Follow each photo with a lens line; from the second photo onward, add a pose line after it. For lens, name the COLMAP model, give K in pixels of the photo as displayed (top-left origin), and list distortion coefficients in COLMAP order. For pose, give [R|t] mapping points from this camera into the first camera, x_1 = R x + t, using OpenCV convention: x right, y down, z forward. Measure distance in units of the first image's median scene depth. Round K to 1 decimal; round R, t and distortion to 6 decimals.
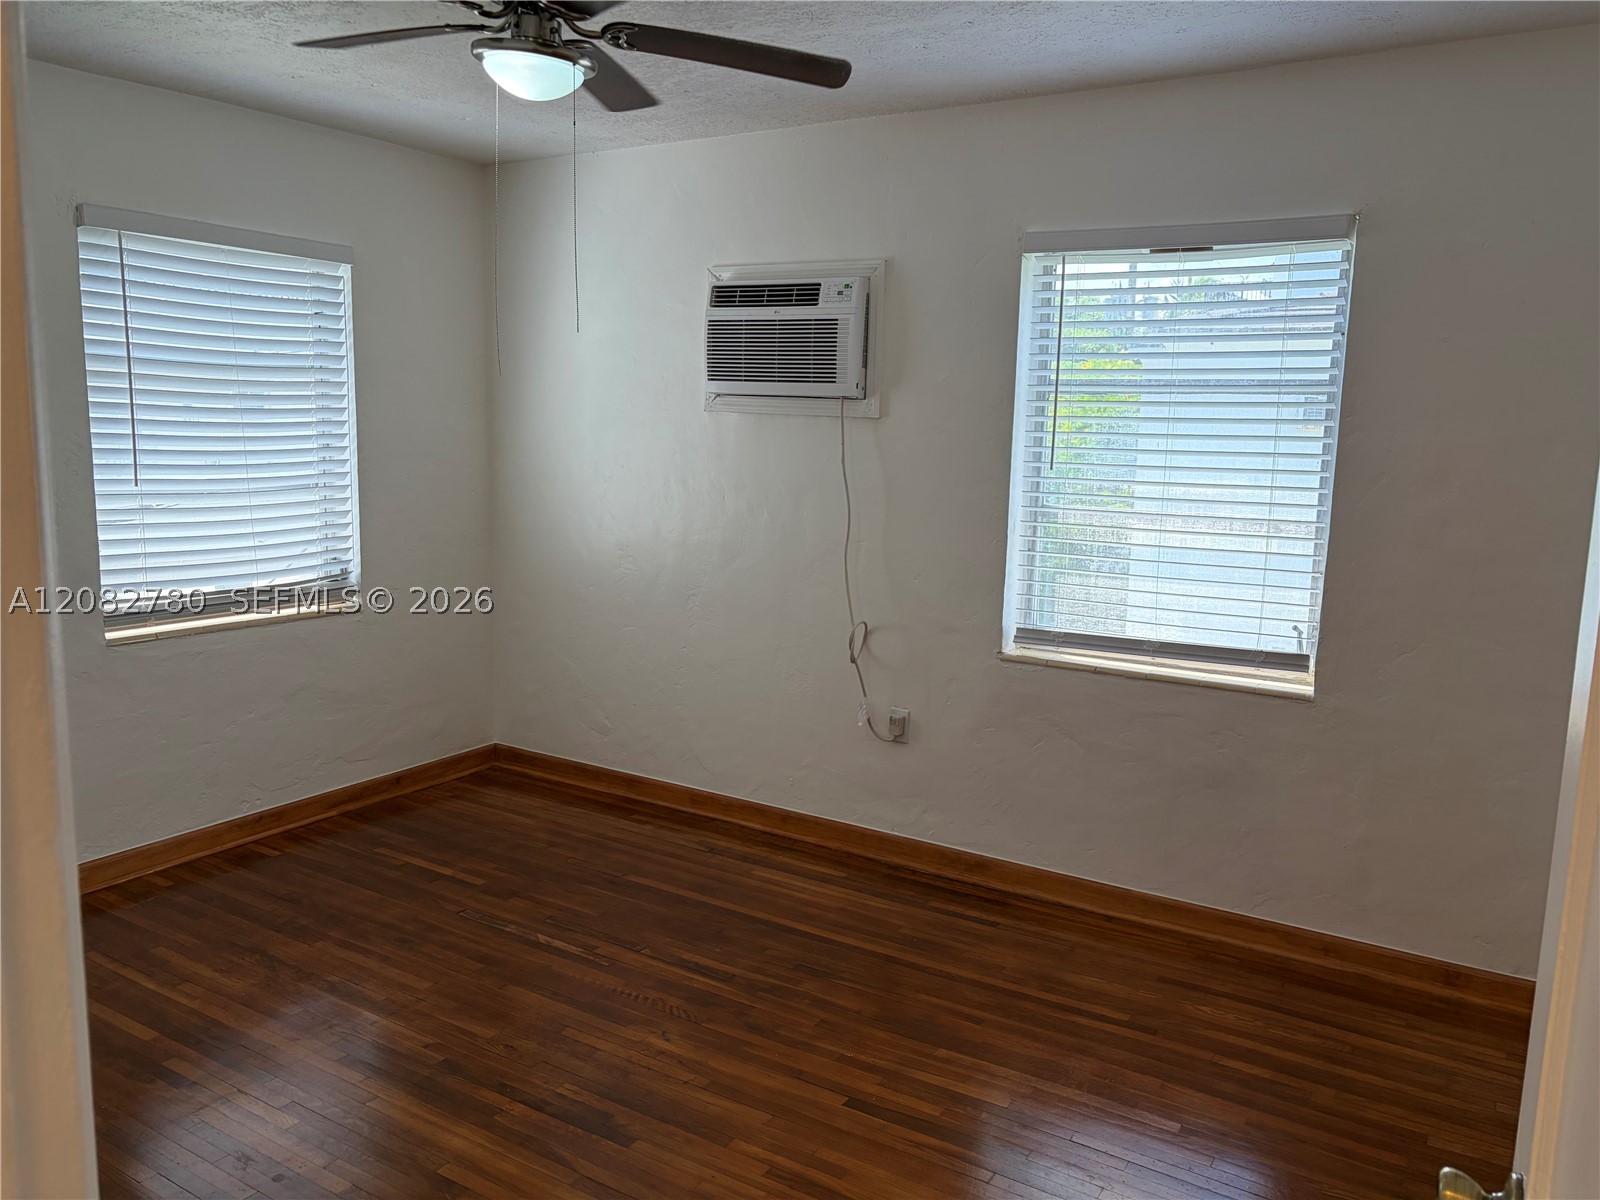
lens RADIAL K [[1203.0, 0, 807.2], [0, 1203.0, 595.4], [0, 0, 1]] dist [0.062380, -0.079469]
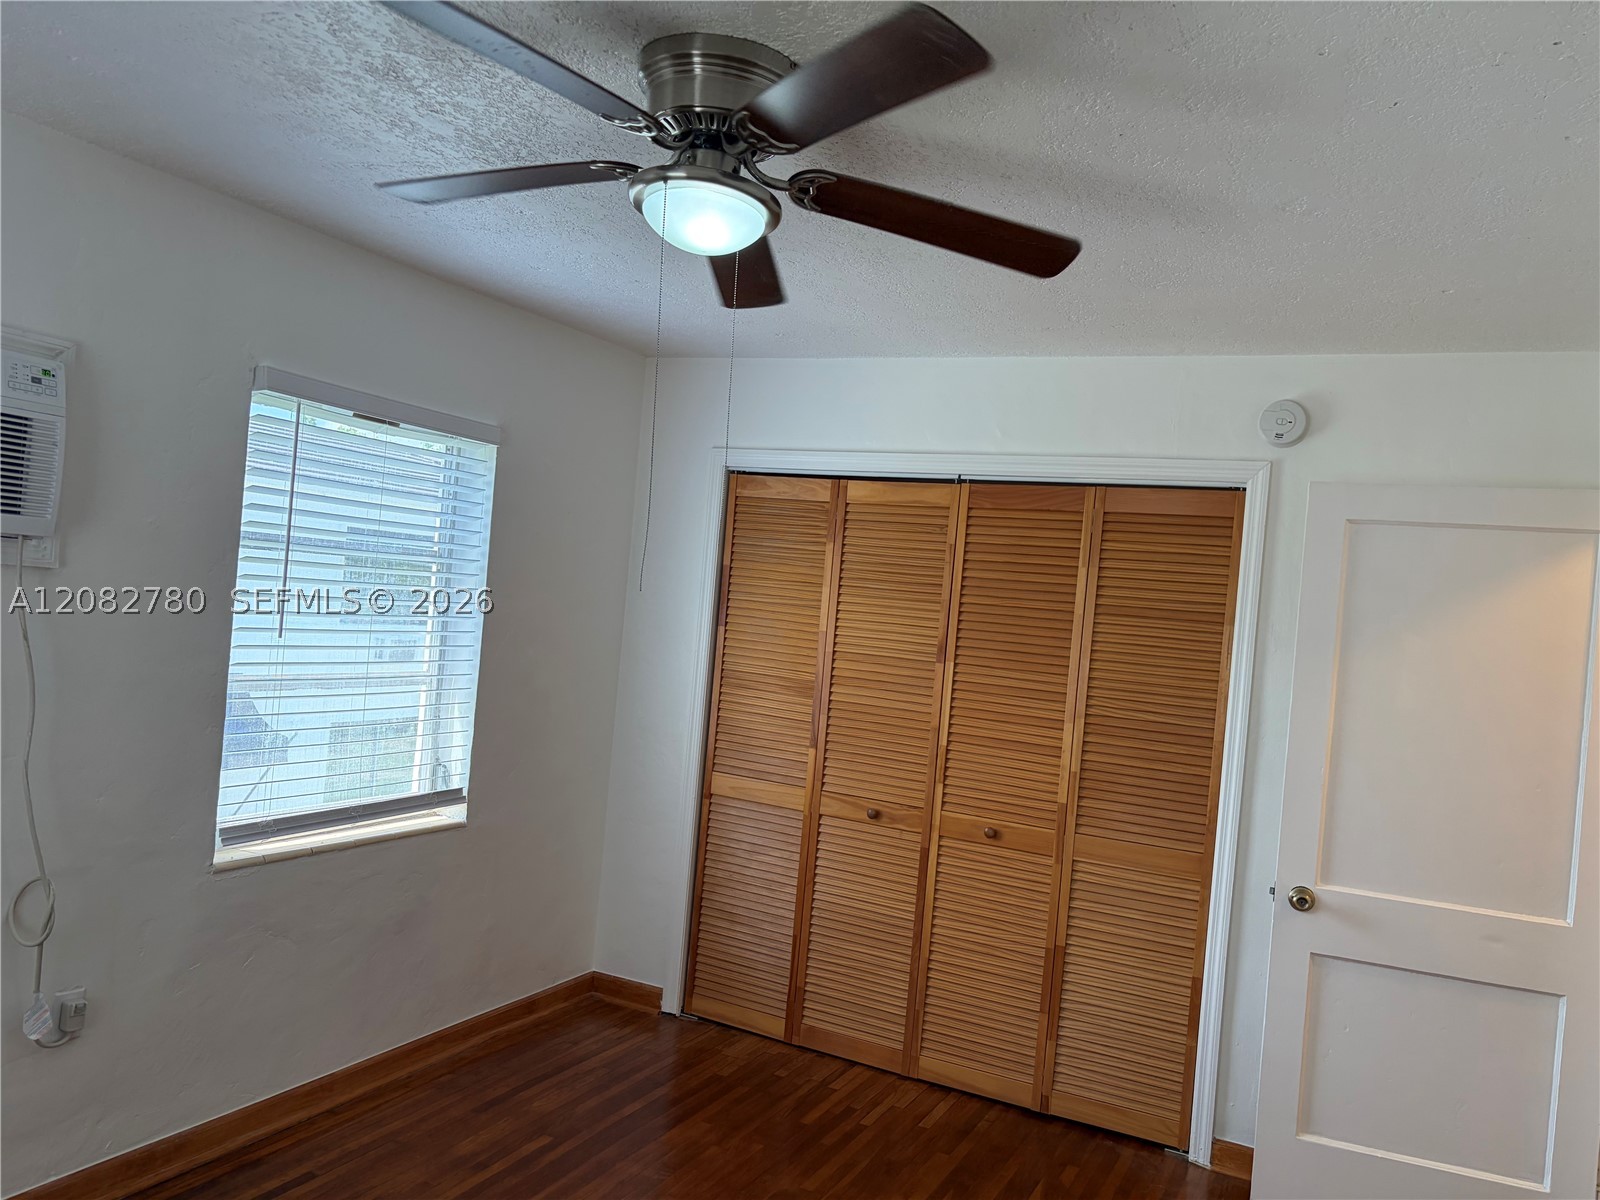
lens RADIAL K [[1203.0, 0, 807.2], [0, 1203.0, 595.4], [0, 0, 1]] dist [0.062380, -0.079469]
pose [[-0.087885, -0.028840, 0.995713, -0.751571], [0.057641, 0.997759, 0.033987, -0.150887], [-0.994462, 0.060381, -0.086026, 0.736160]]
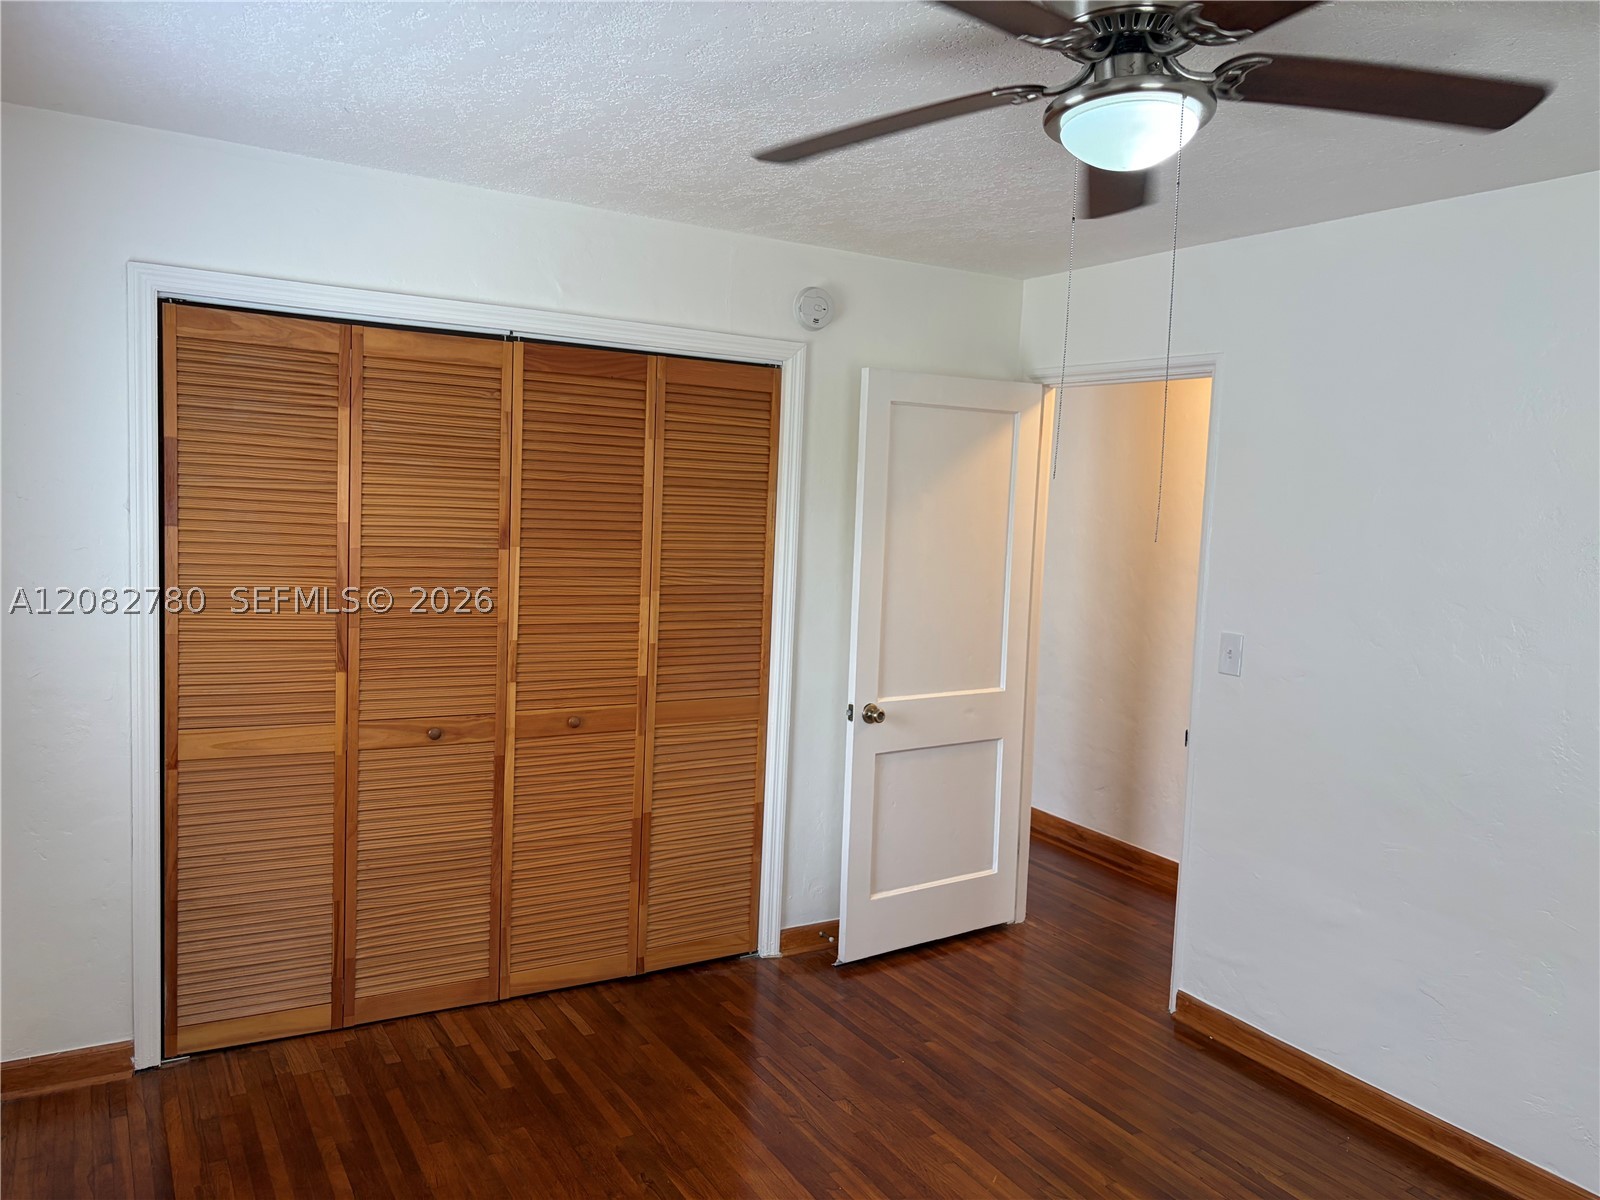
lens RADIAL K [[1168.1, 0, 800.0], [0, 1168.1, 600.0], [0, 0, 1]] dist [0.048954, -0.079460]
pose [[-0.883206, -0.097888, 0.458657, -0.284988], [0.007906, 0.974729, 0.223253, -0.217887], [-0.468919, 0.200804, -0.860112, 1.266609]]
